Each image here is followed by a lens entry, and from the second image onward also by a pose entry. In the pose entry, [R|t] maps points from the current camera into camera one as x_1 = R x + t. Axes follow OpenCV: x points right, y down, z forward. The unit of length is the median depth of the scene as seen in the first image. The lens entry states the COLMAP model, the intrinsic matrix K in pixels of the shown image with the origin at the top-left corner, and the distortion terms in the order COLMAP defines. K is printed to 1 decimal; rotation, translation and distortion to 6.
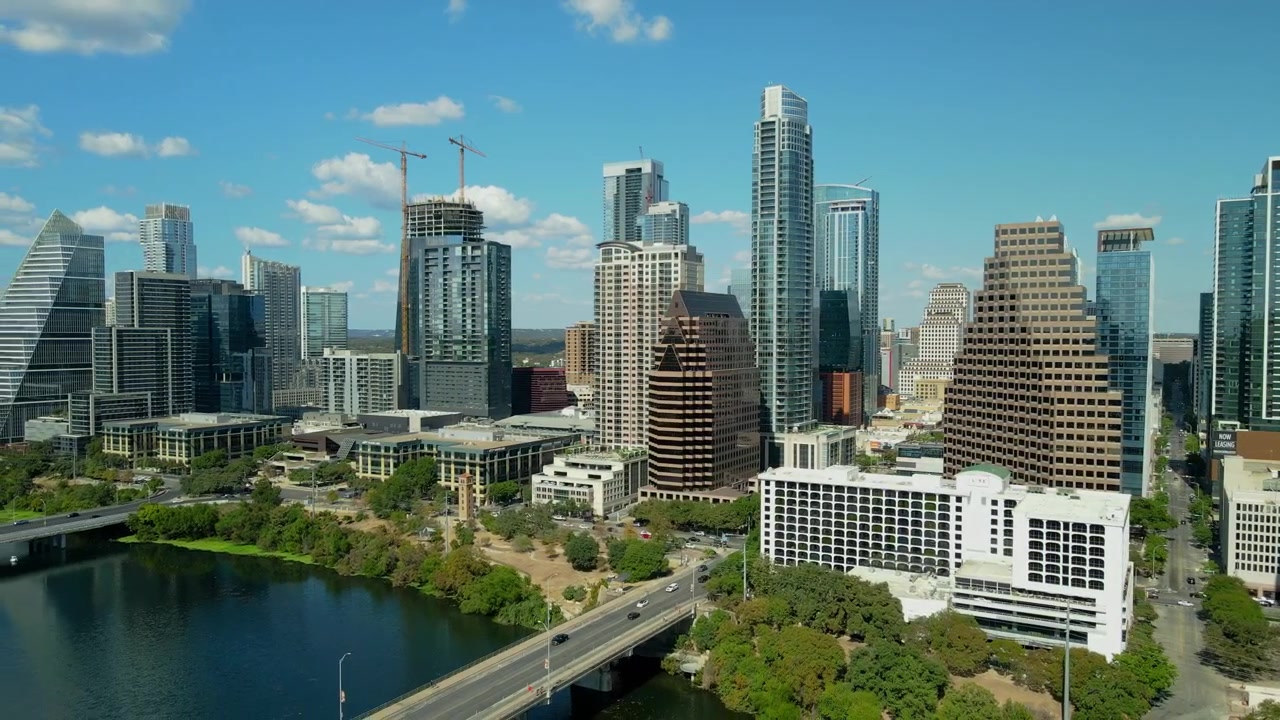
lens RADIAL K [[940.8, 0, 629.9], [0, 940.8, 365.0], [0, 0, 1]] dist [0.004717, 0.038424]
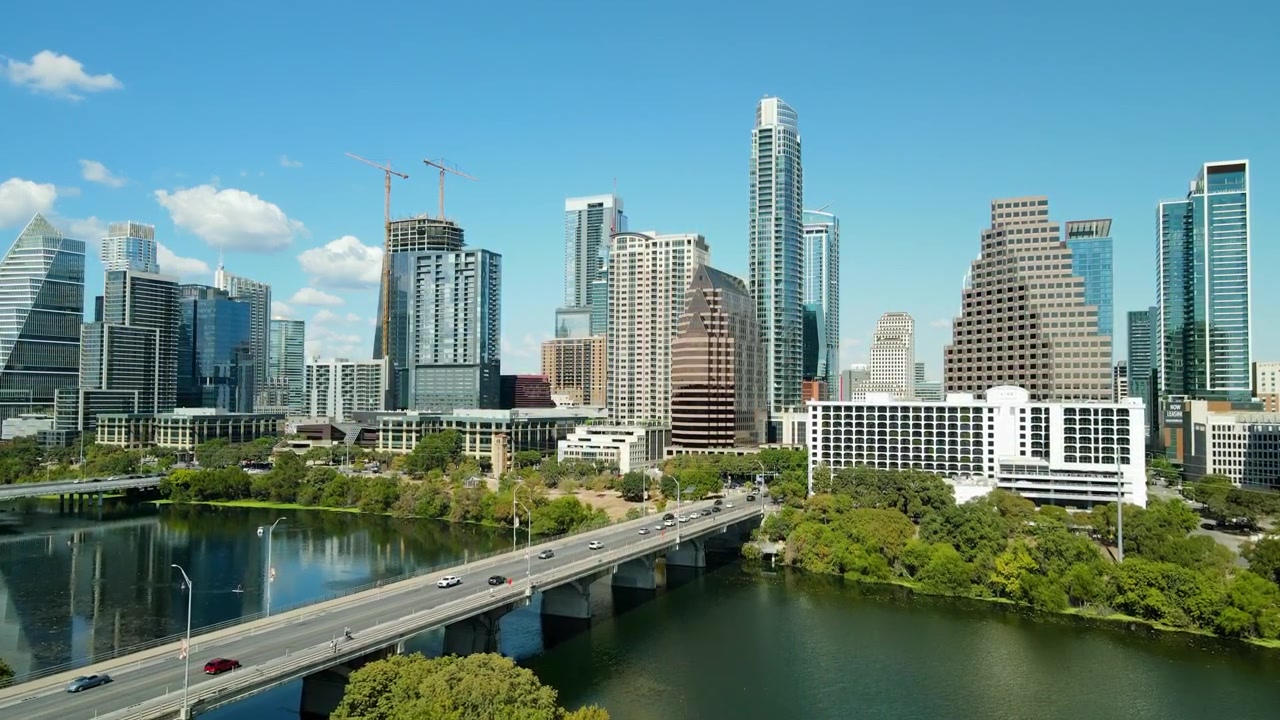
lens RADIAL K [[940.8, 0, 630.6], [0, 940.8, 363.5], [0, 0, 1]] dist [0.004717, 0.038424]
pose [[0.995919, 0.010934, 0.089582, -0.110690], [-0.004437, 0.997365, -0.072409, 0.099273], [-0.090138, 0.071716, 0.993344, -0.059724]]
